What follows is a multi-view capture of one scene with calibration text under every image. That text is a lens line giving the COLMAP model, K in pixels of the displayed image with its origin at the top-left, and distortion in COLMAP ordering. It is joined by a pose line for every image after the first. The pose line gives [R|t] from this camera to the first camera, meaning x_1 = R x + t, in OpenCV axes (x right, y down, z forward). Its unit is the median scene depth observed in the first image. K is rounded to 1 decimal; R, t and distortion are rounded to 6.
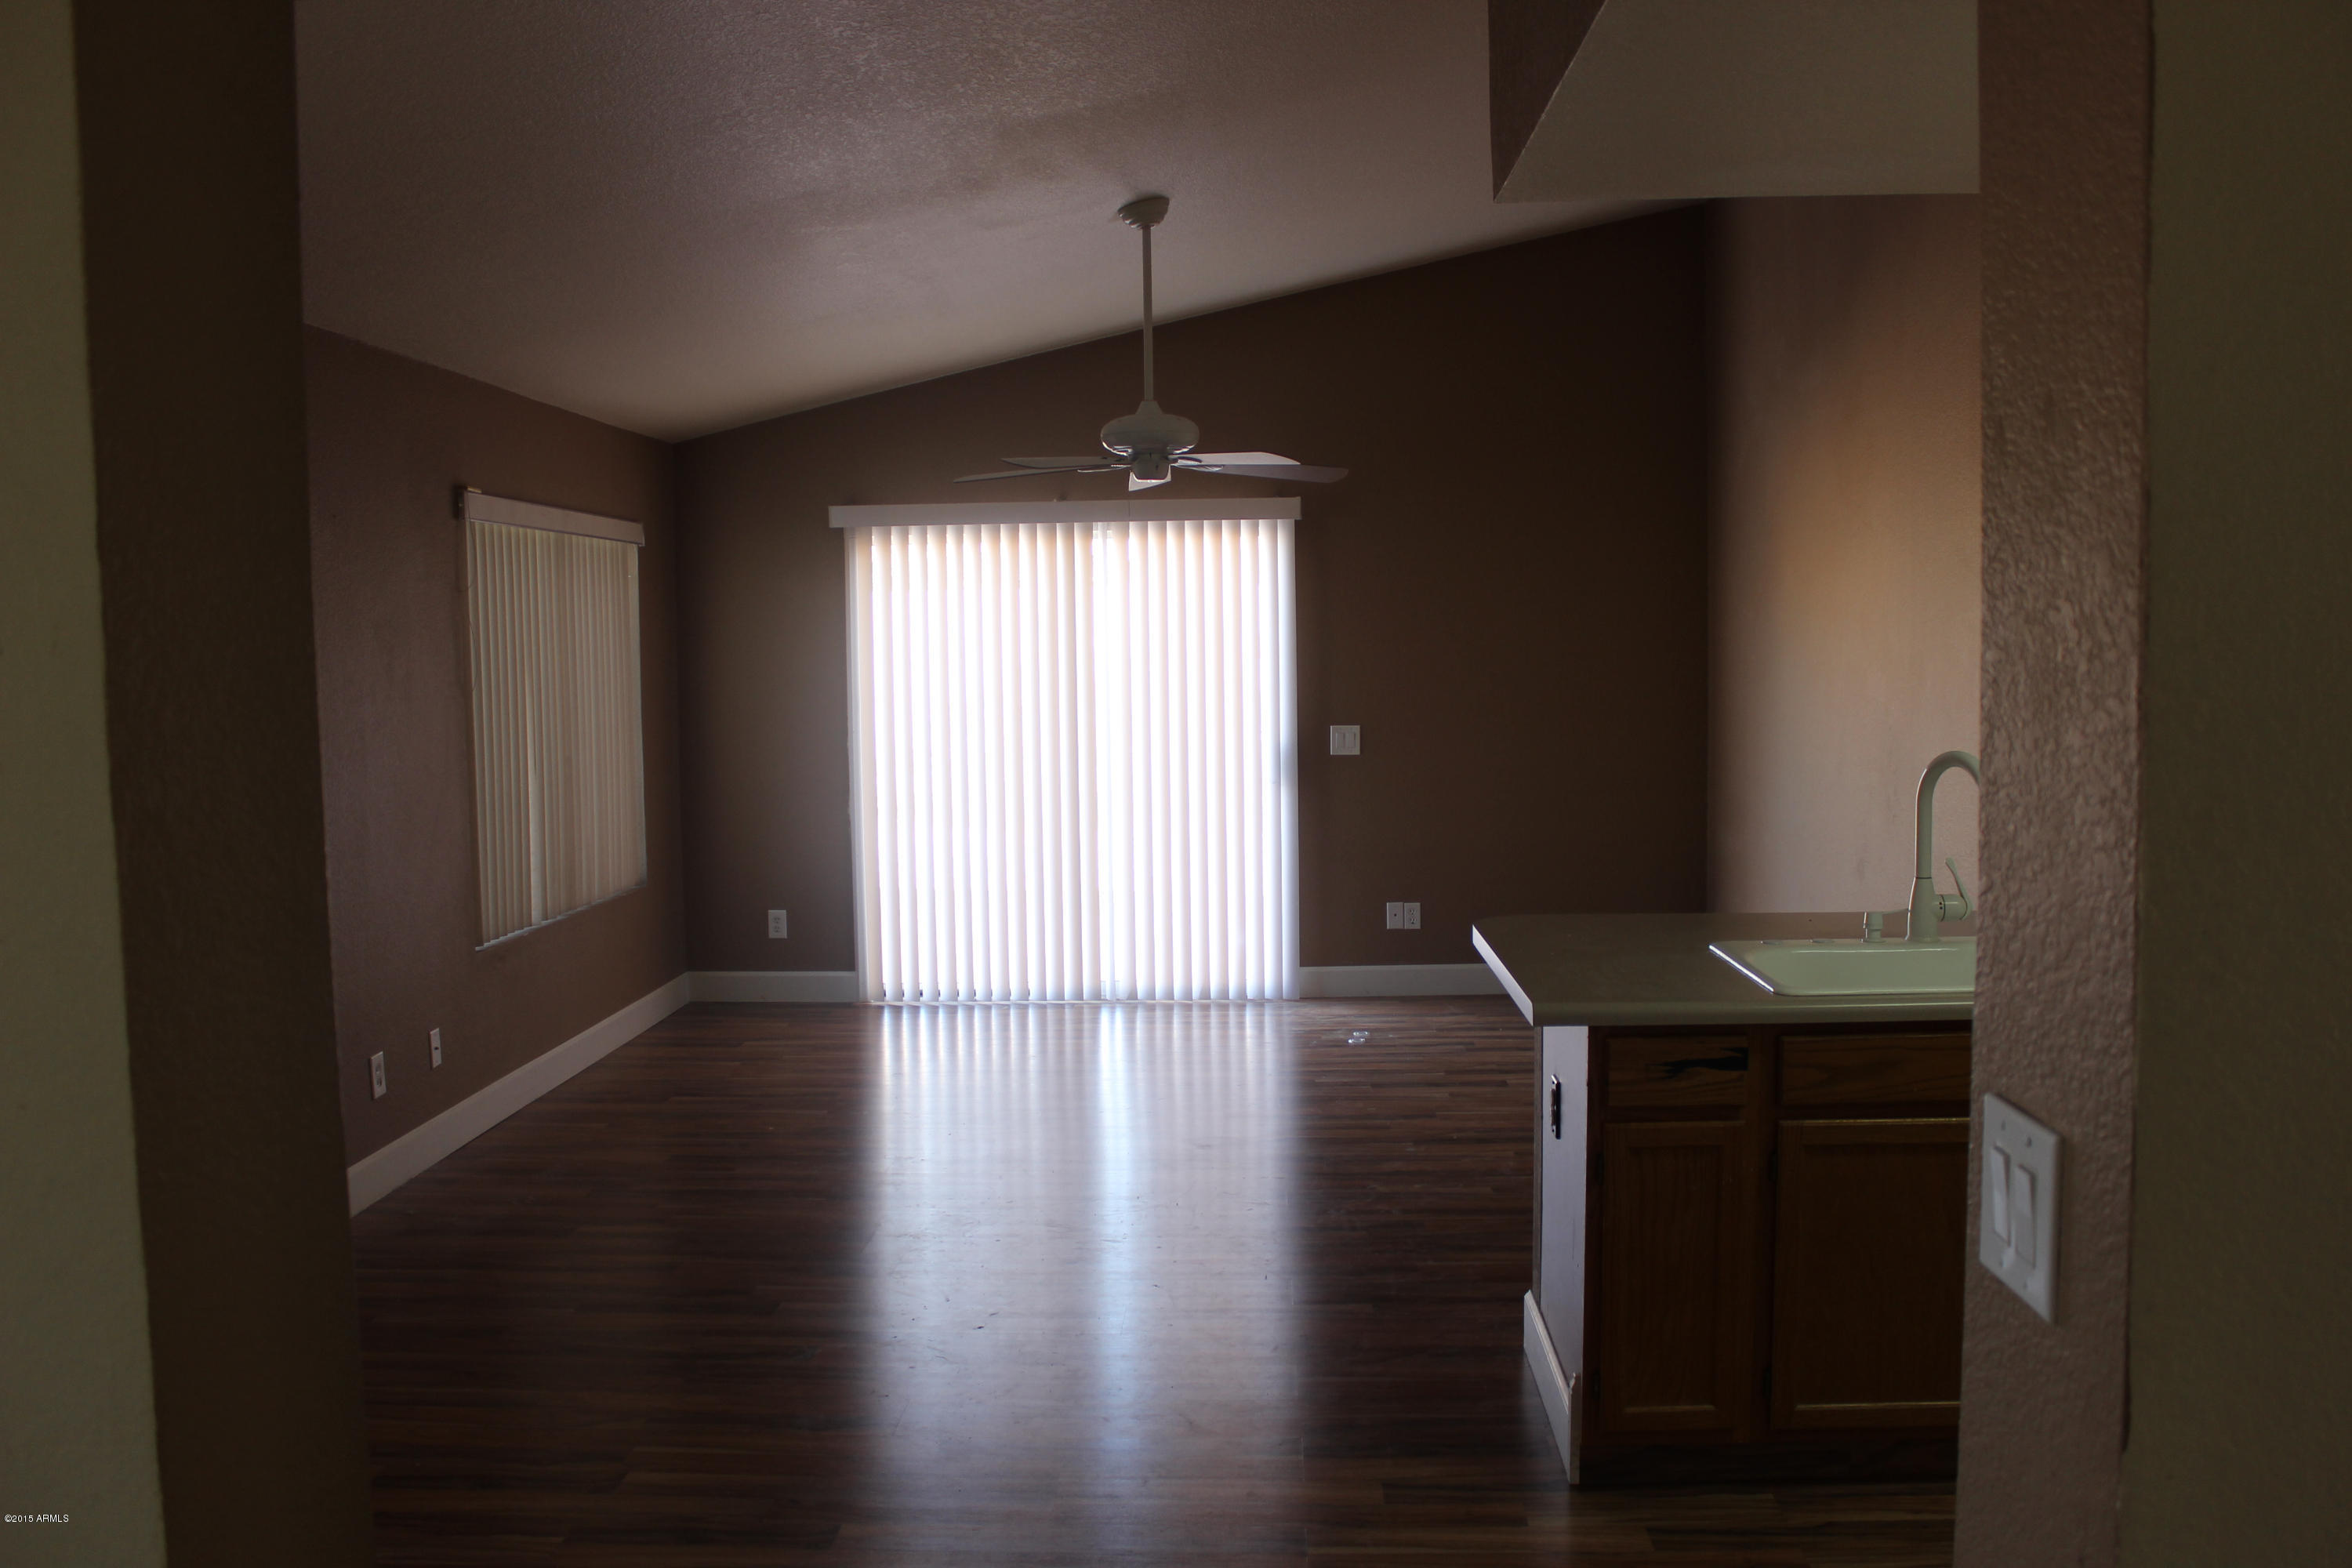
lens RADIAL K [[1971.3, 0, 1196.6], [0, 1971.3, 798.2], [0, 0, 1]] dist [-0.160031, 0.143535]
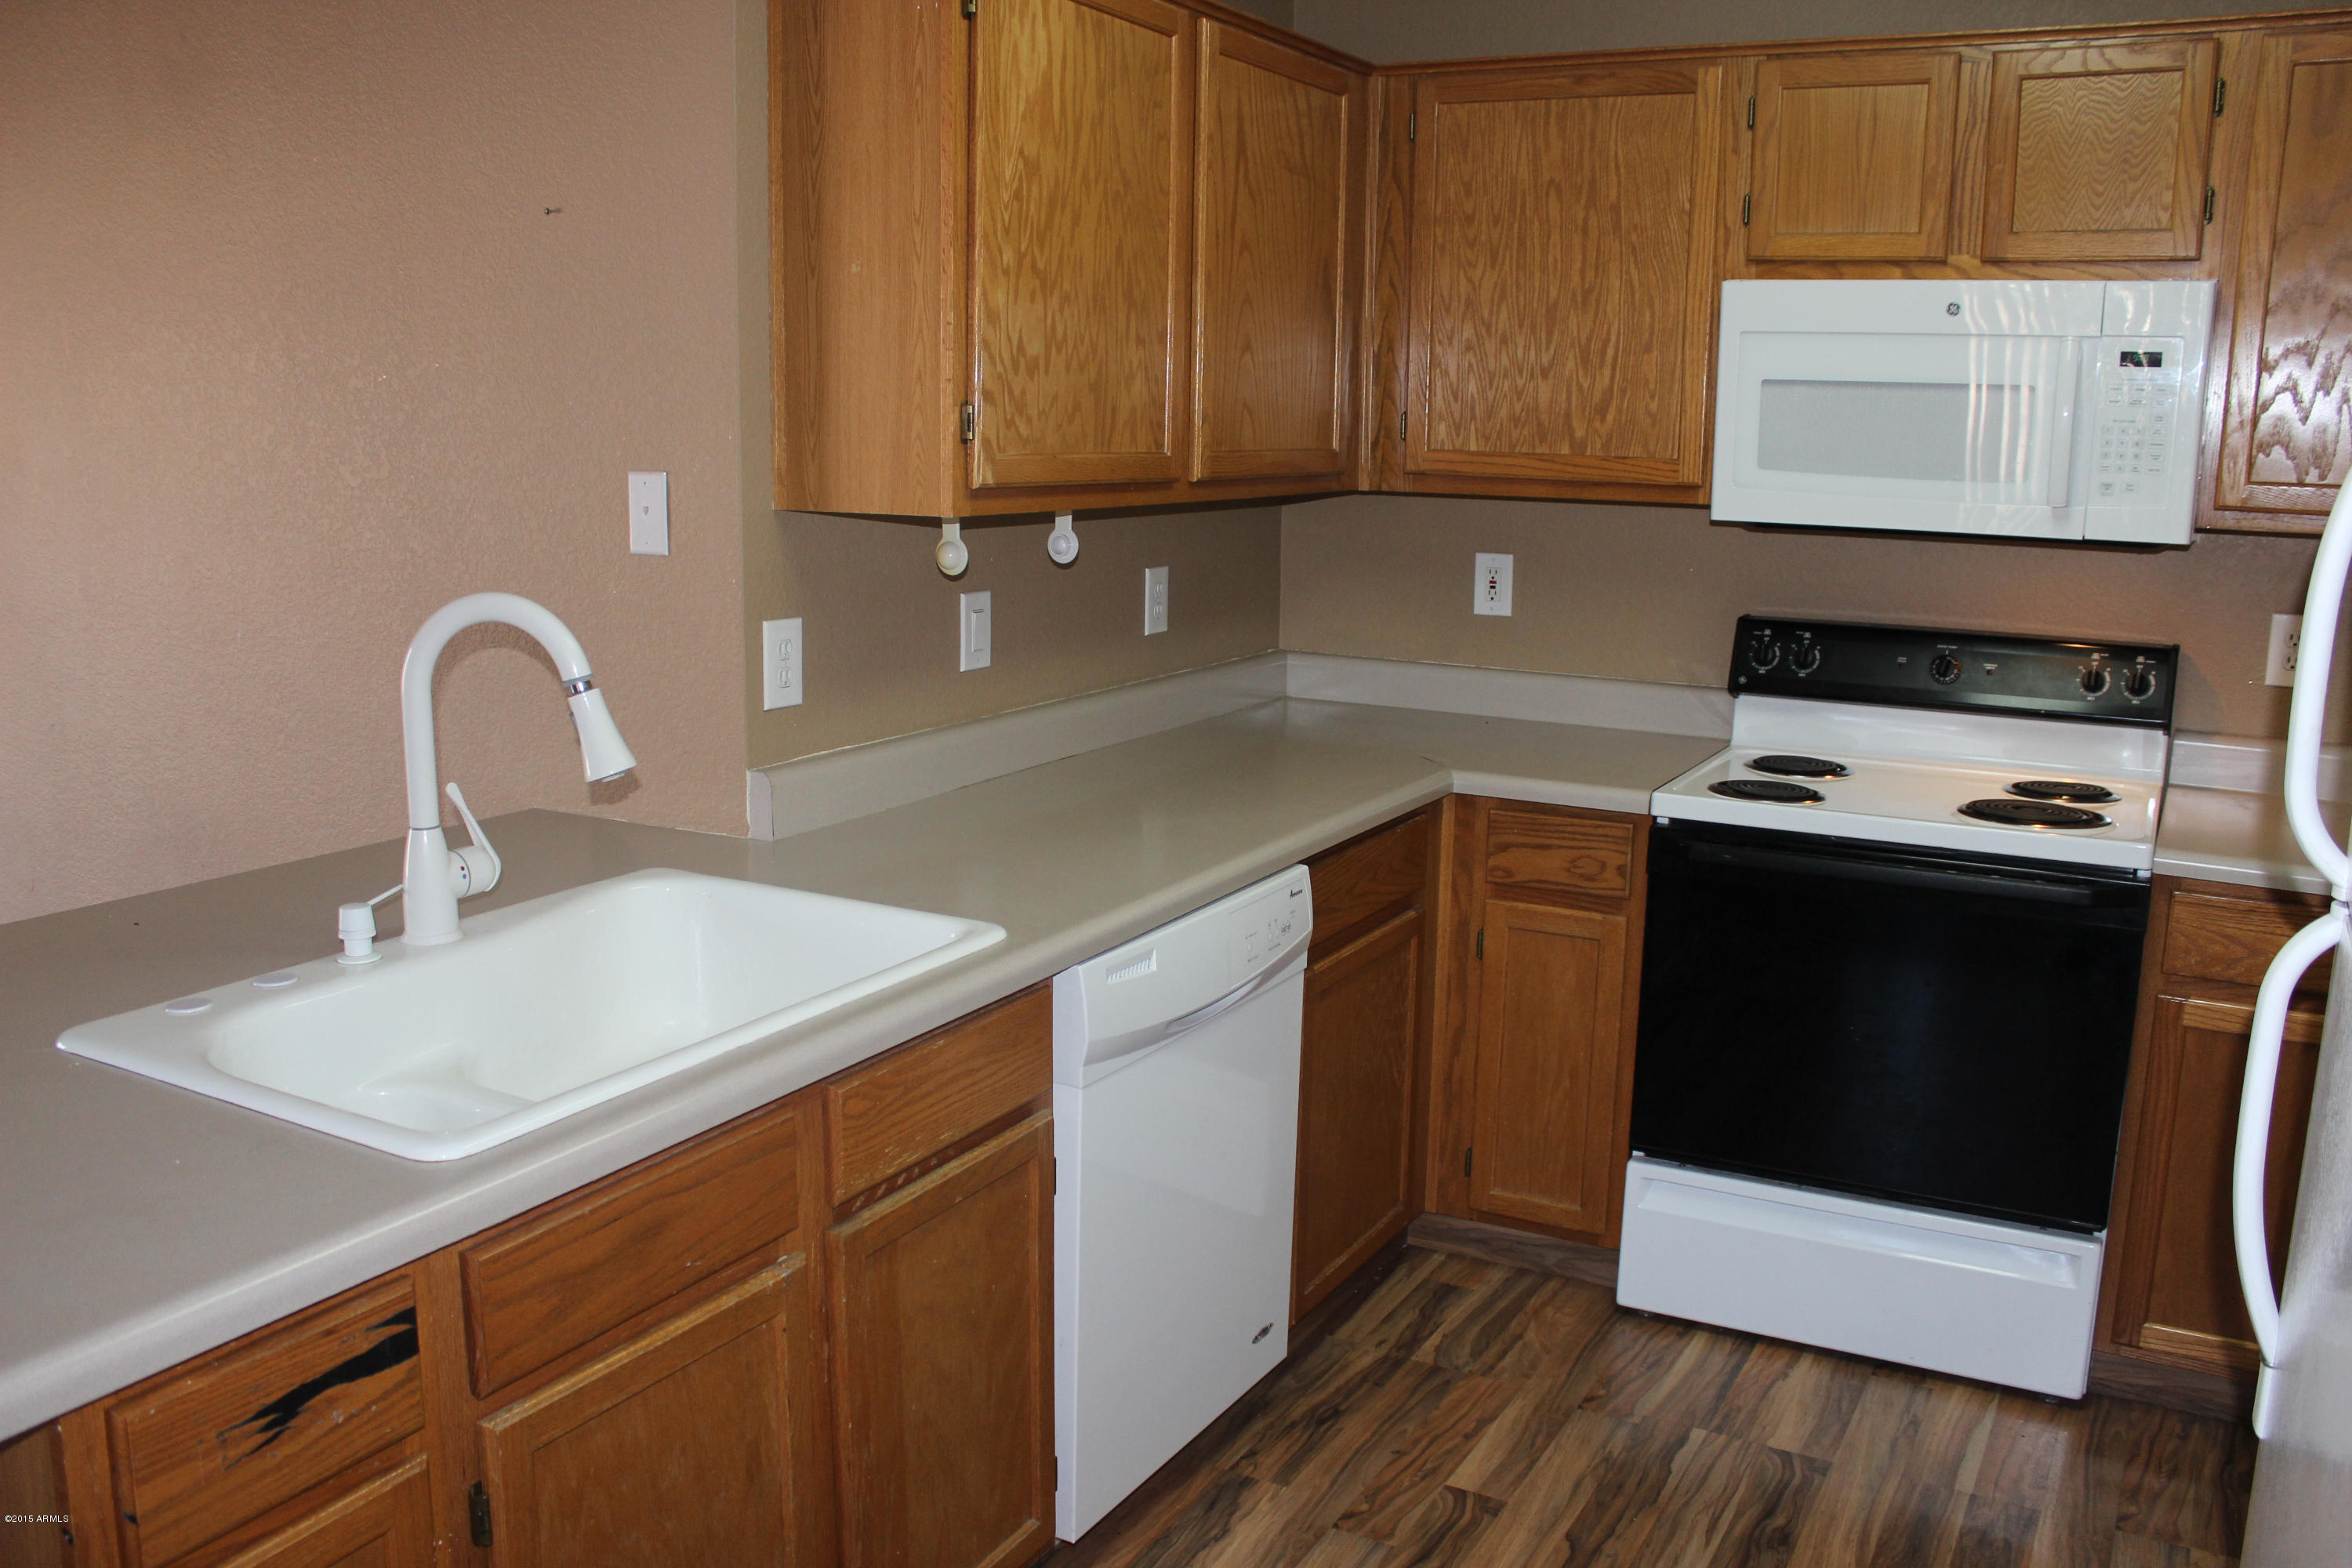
lens RADIAL K [[1971.3, 0, 1165.0], [0, 1971.3, 794.4], [0, 0, 1]] dist [-0.160031, 0.143535]
pose [[0.465235, -0.155884, 0.871354, -0.000376], [0.065292, 0.987734, 0.141843, -0.015627], [-0.882776, -0.009098, 0.469706, 0.259828]]
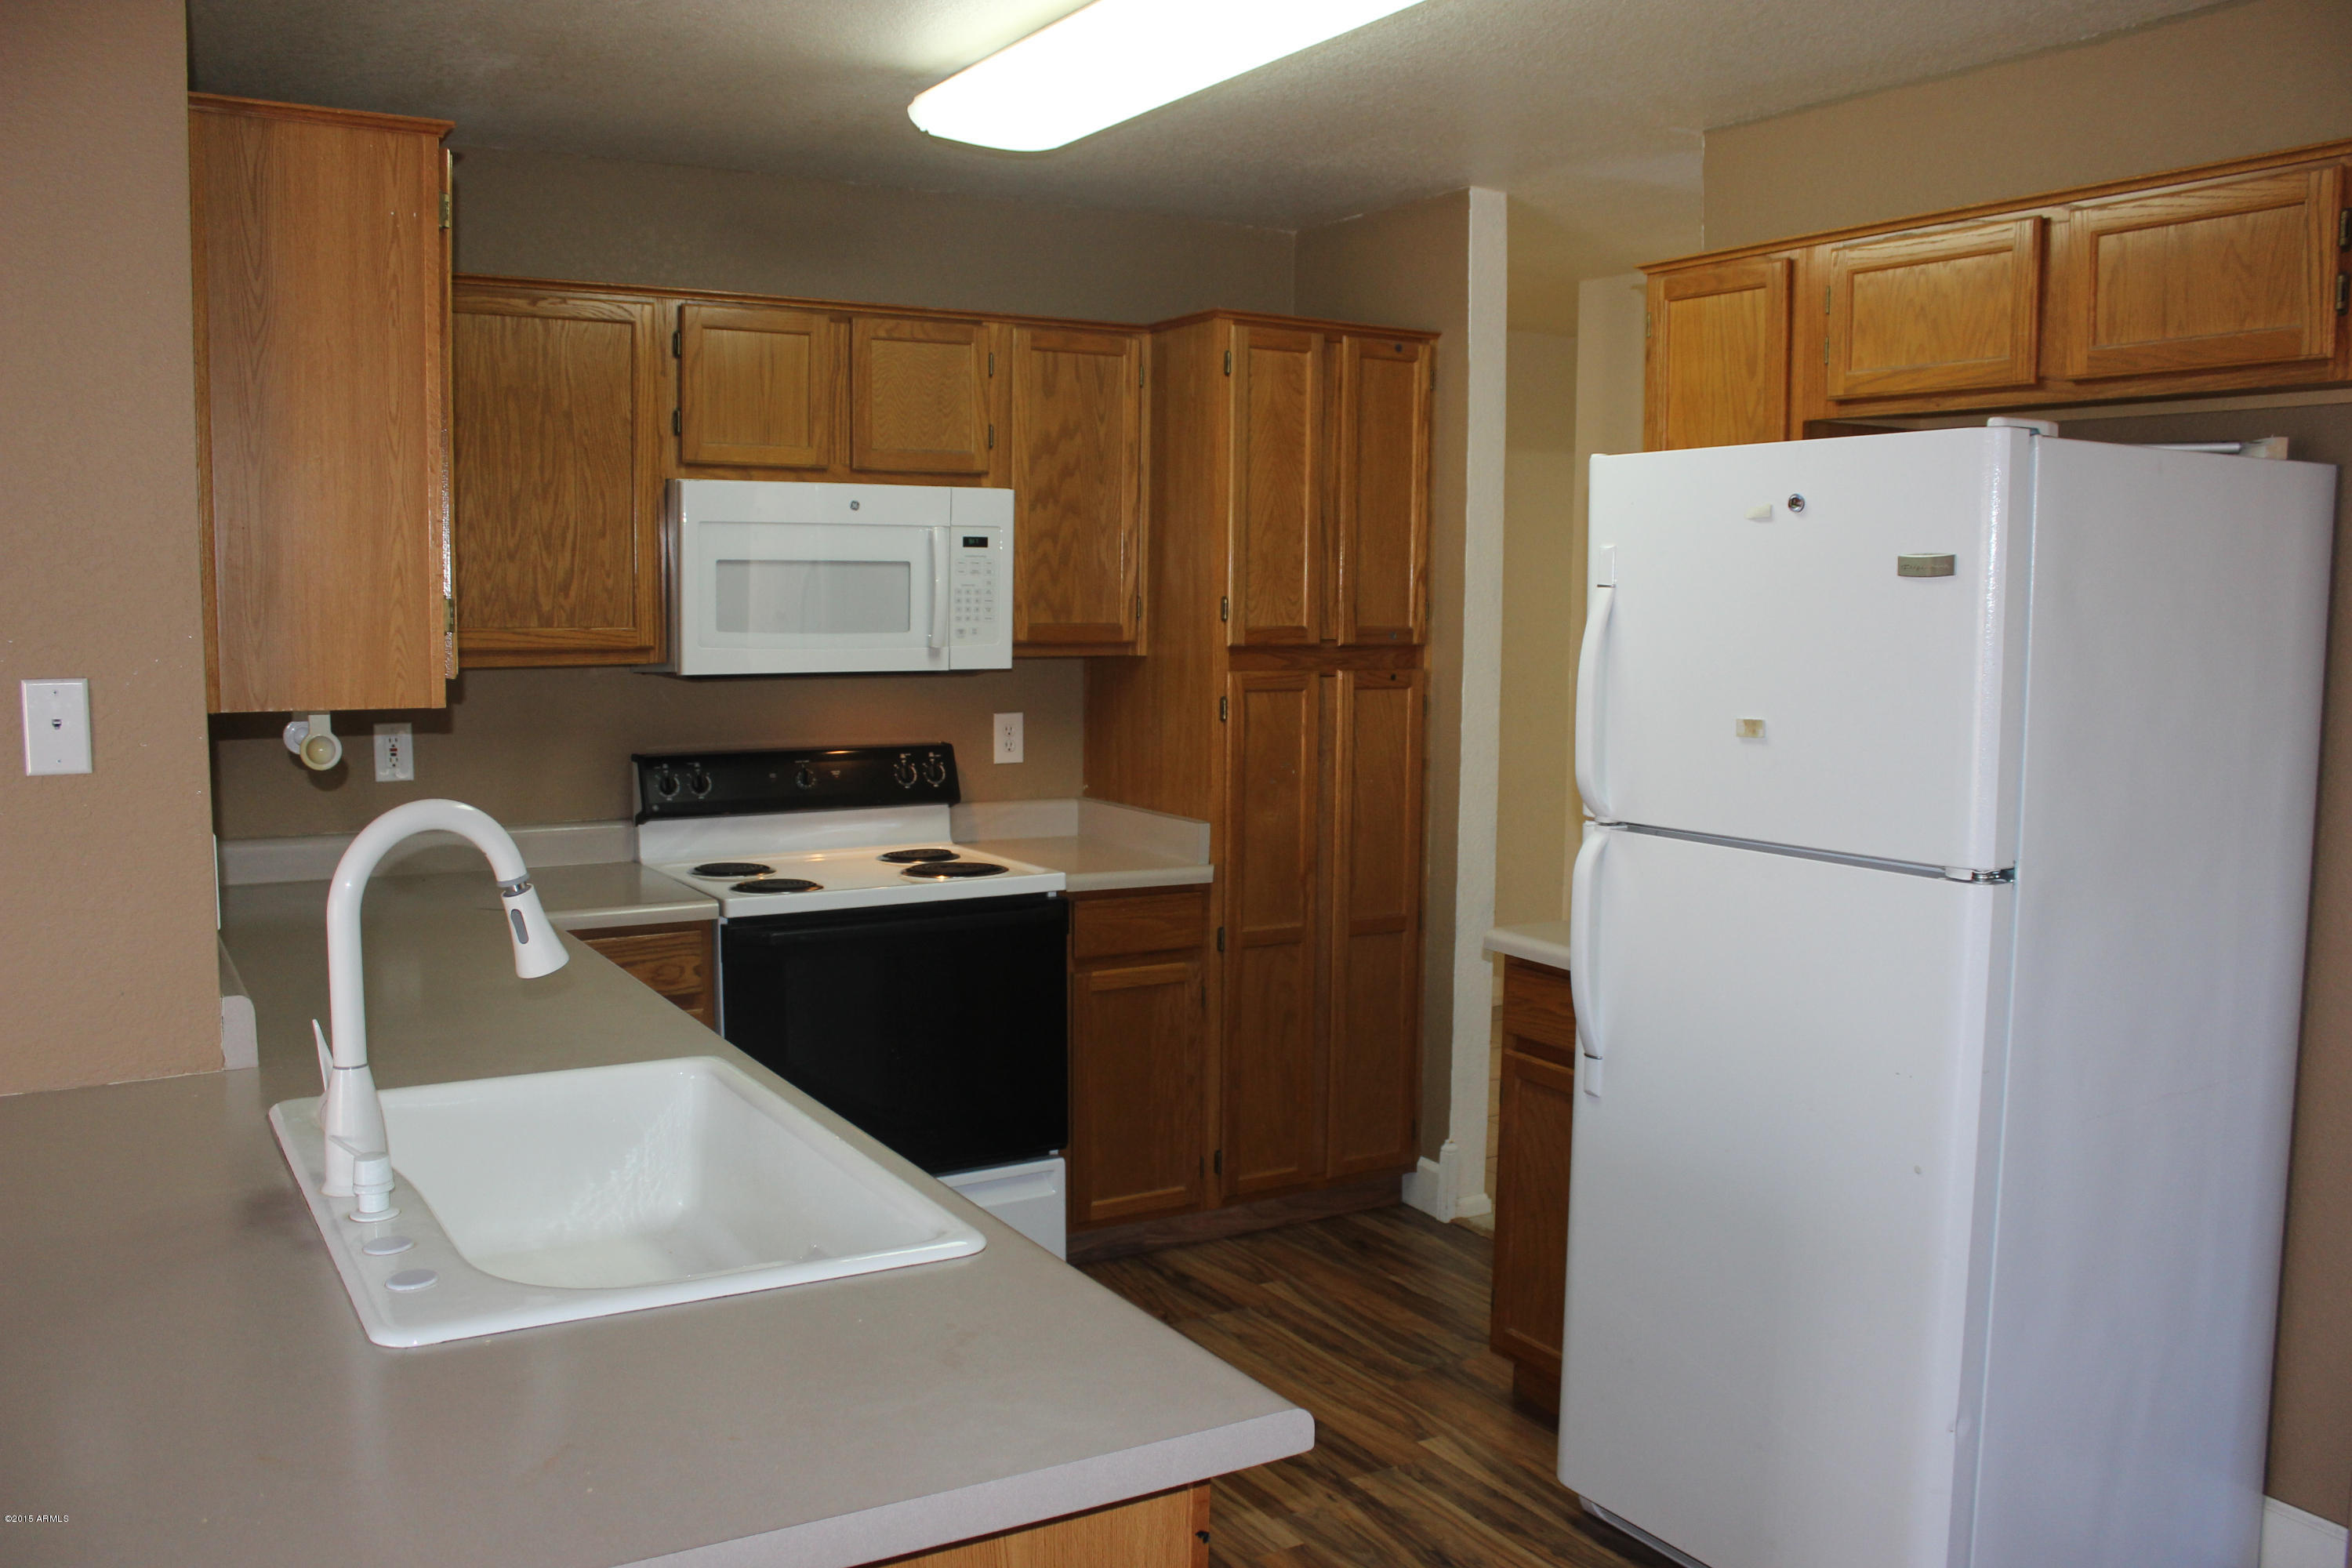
lens RADIAL K [[1971.3, 0, 1178.0], [0, 1971.3, 775.8], [0, 0, 1]] dist [-0.160031, 0.143535]
pose [[-0.532449, -0.078594, 0.842806, -0.067566], [0.076008, 0.987219, 0.140079, -0.040896], [-0.843043, 0.138644, -0.519670, 0.497013]]
